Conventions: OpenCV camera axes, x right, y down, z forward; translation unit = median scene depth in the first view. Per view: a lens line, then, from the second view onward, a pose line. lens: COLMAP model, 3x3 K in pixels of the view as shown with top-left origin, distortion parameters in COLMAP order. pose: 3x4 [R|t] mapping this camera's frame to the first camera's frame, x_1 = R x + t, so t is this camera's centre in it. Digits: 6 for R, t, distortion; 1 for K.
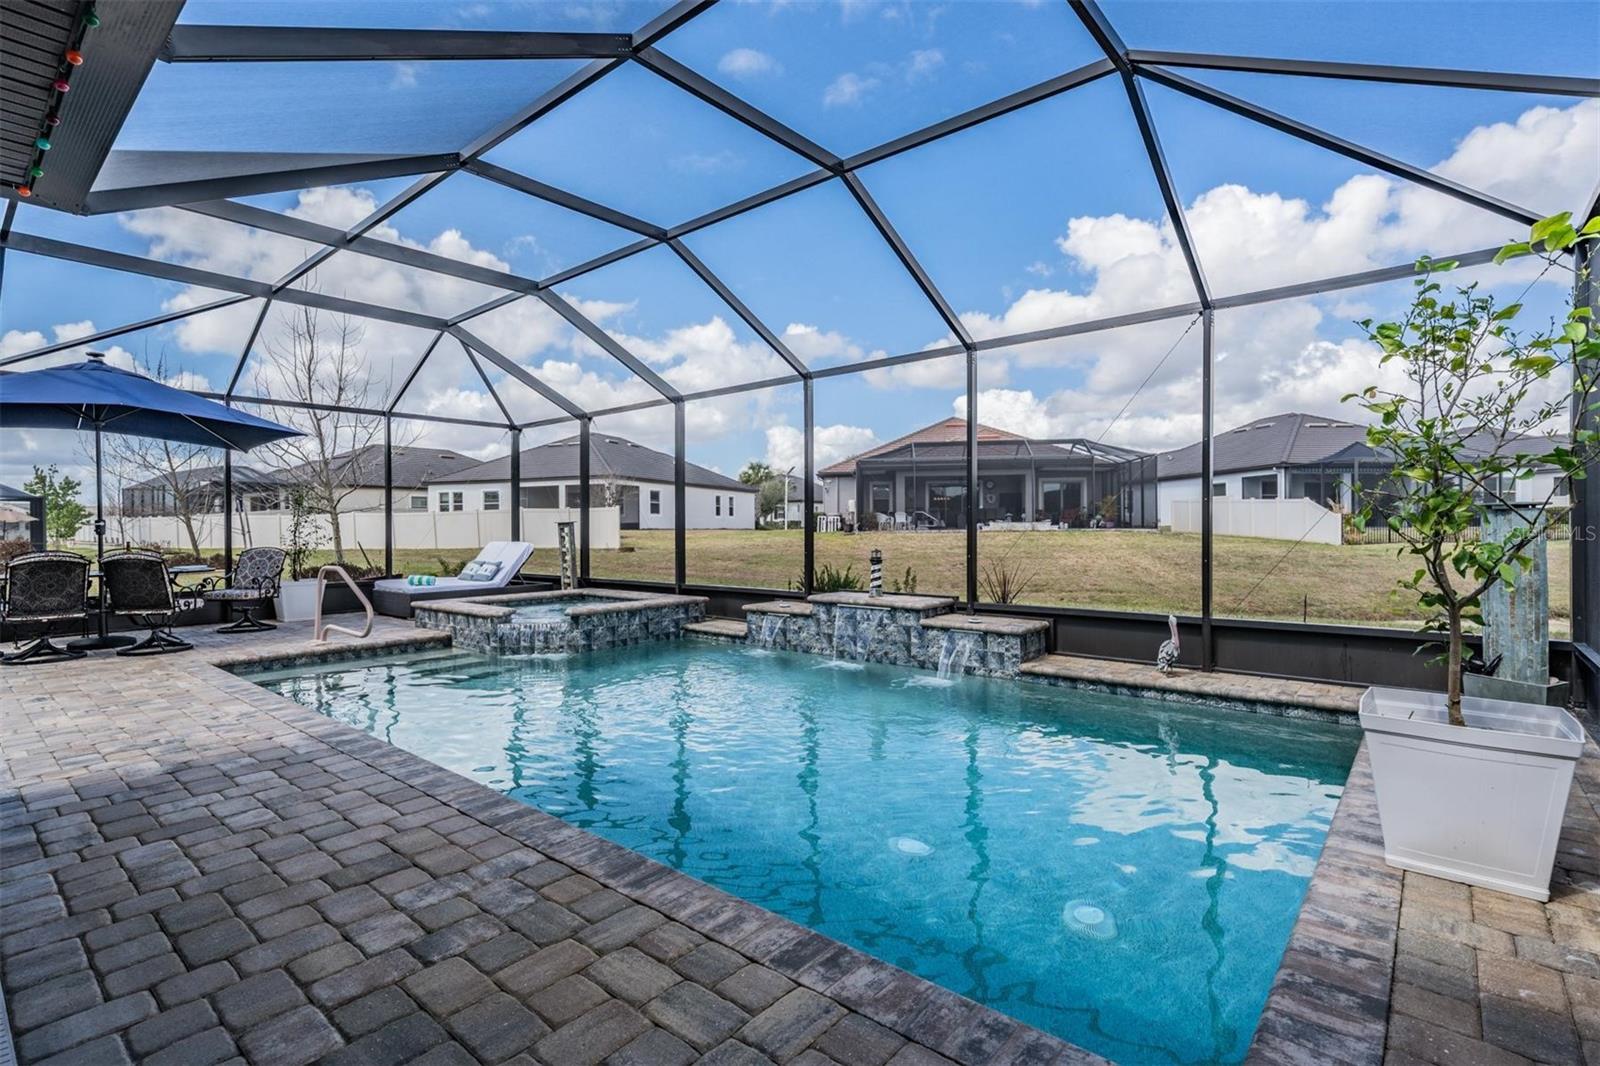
lens RADIAL K [[748.4, 0, 802.2], [0, 748.4, 515.2], [0, 0, 1]] dist [0.000617, -0.000204]
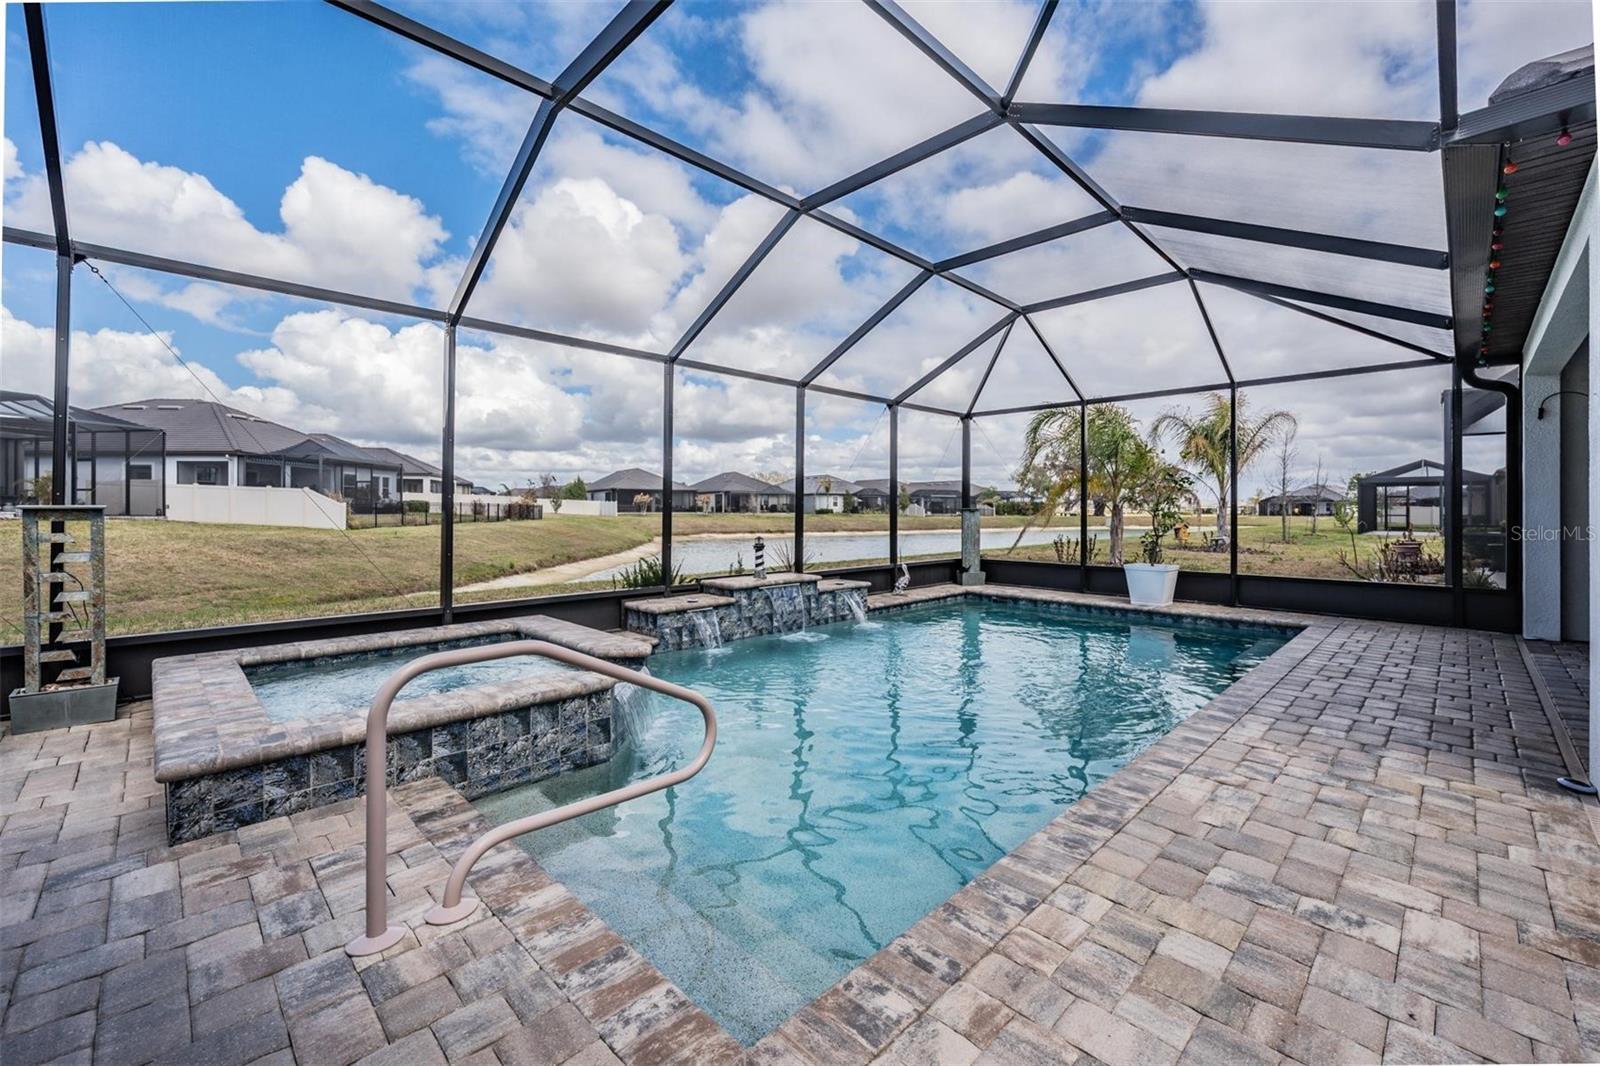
lens RADIAL K [[658.0, 0, 796.8], [0, 658.0, 511.3], [0, 0, 1]] dist [-0.000991, -0.000068]
pose [[0.088650, 0.005635, 0.996047, -0.847262], [-0.018121, 0.999828, -0.004044, 0.008944], [-0.995898, -0.017691, 0.088736, 0.800755]]
